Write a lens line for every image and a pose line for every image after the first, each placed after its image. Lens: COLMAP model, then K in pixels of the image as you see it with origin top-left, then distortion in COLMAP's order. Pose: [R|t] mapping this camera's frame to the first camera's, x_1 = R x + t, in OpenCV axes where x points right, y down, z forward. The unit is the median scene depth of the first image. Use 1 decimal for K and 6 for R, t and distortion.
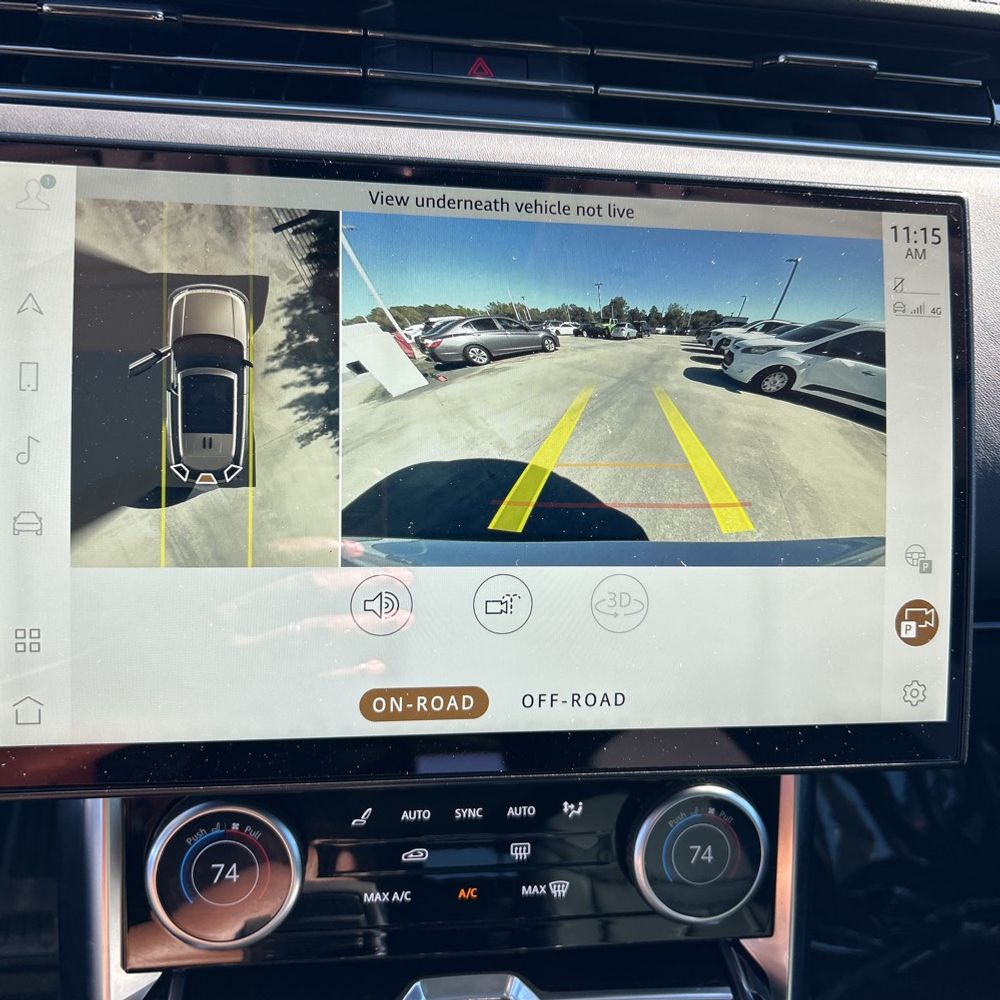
lens RADIAL K [[1006.4, 0, 500.0], [0, 1006.4, 500.0], [0, 0, 1]] dist [0.099894, -0.193336]
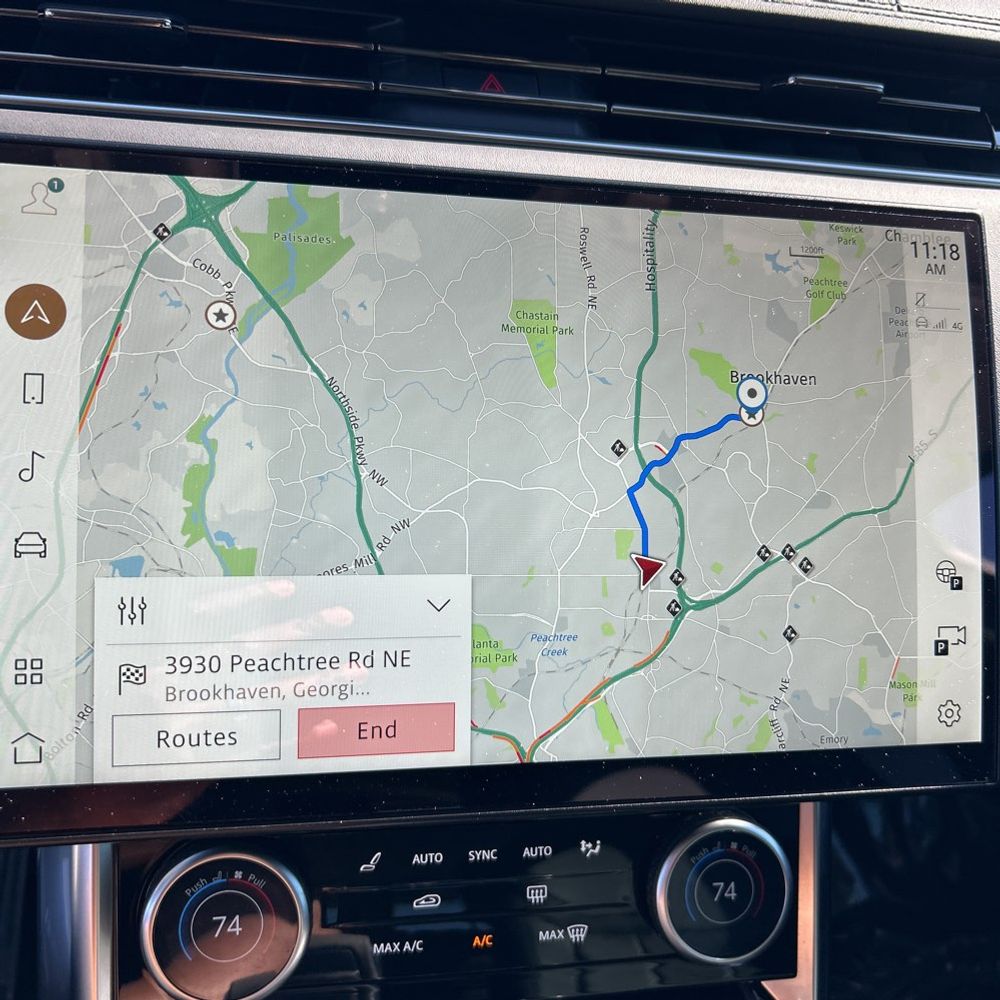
lens RADIAL K [[1009.6, 0, 500.0], [0, 1009.6, 500.0], [0, 0, 1]] dist [0.060363, -0.105669]
pose [[0.998410, -0.008867, 0.055662, -0.066736], [0.011737, 0.998607, -0.051433, 0.026940], [-0.055129, 0.052005, 0.997124, 0.035721]]
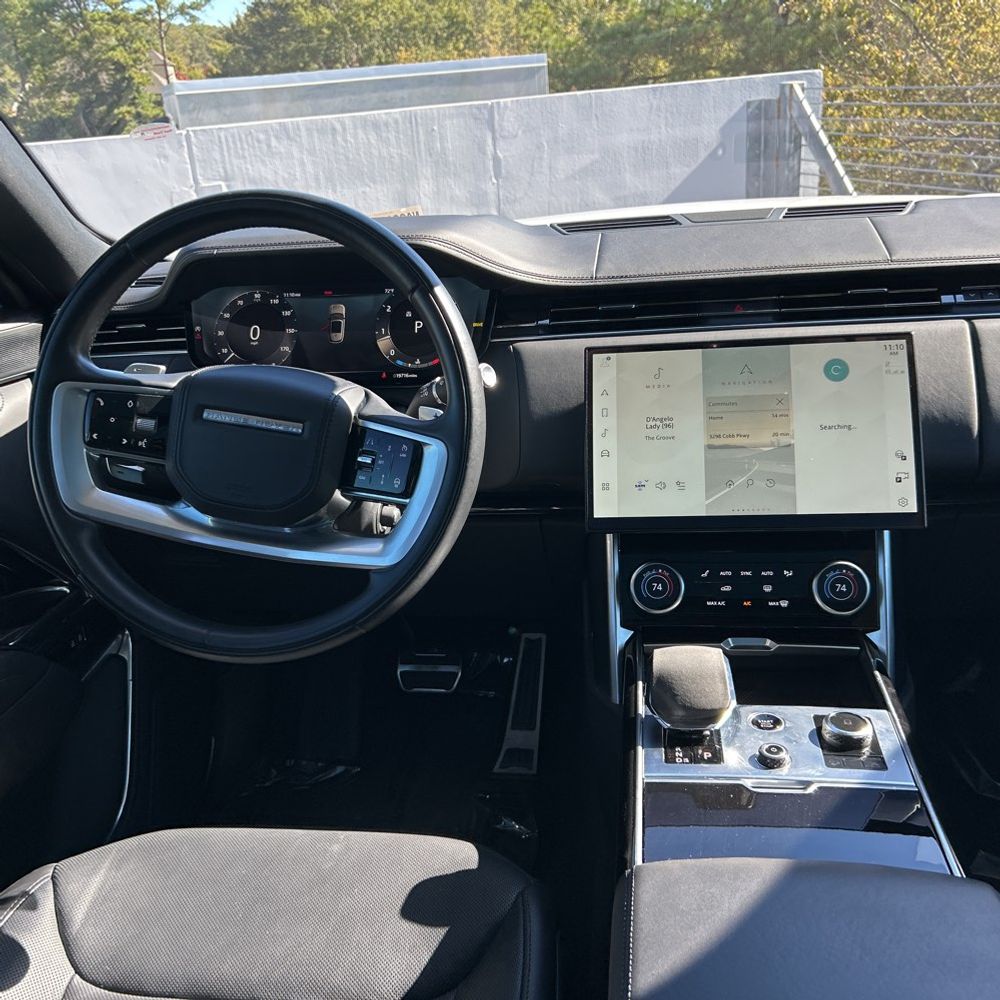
lens RADIAL K [[1054.6, 0, 481.2], [0, 1054.6, 500.4], [0, 0, 1]] dist [0.065147, 0.033119]
pose [[0.949226, -0.053000, -0.310099, 0.187263], [-0.001538, 0.984913, -0.173041, 0.621501], [0.314592, 0.164732, 0.934824, -1.907776]]
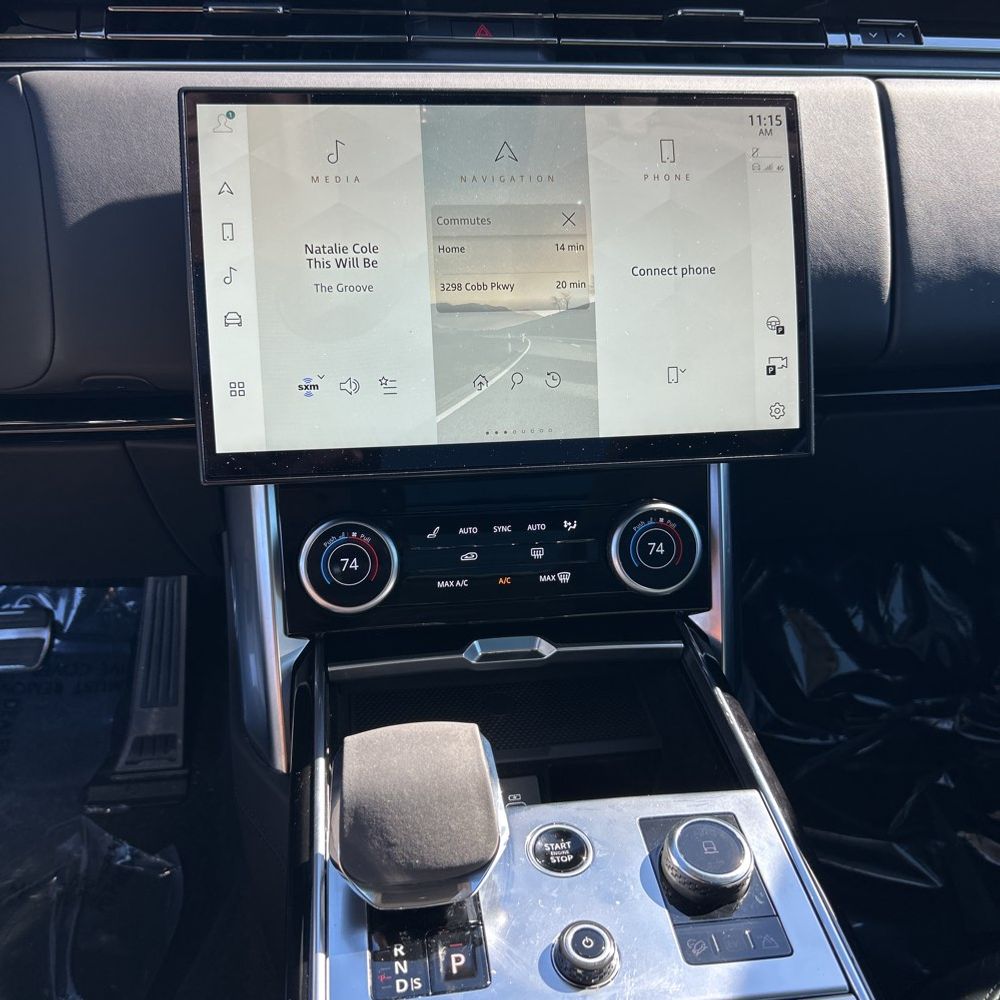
lens RADIAL K [[984.5, 0, 498.2], [0, 984.5, 497.5], [0, 0, 1]] dist [0.112408, -0.221553]
pose [[0.998353, -0.055541, -0.014368, -0.013253], [0.055825, 0.998237, 0.020142, 0.238458], [0.013224, -0.020911, 0.999694, -0.499256]]
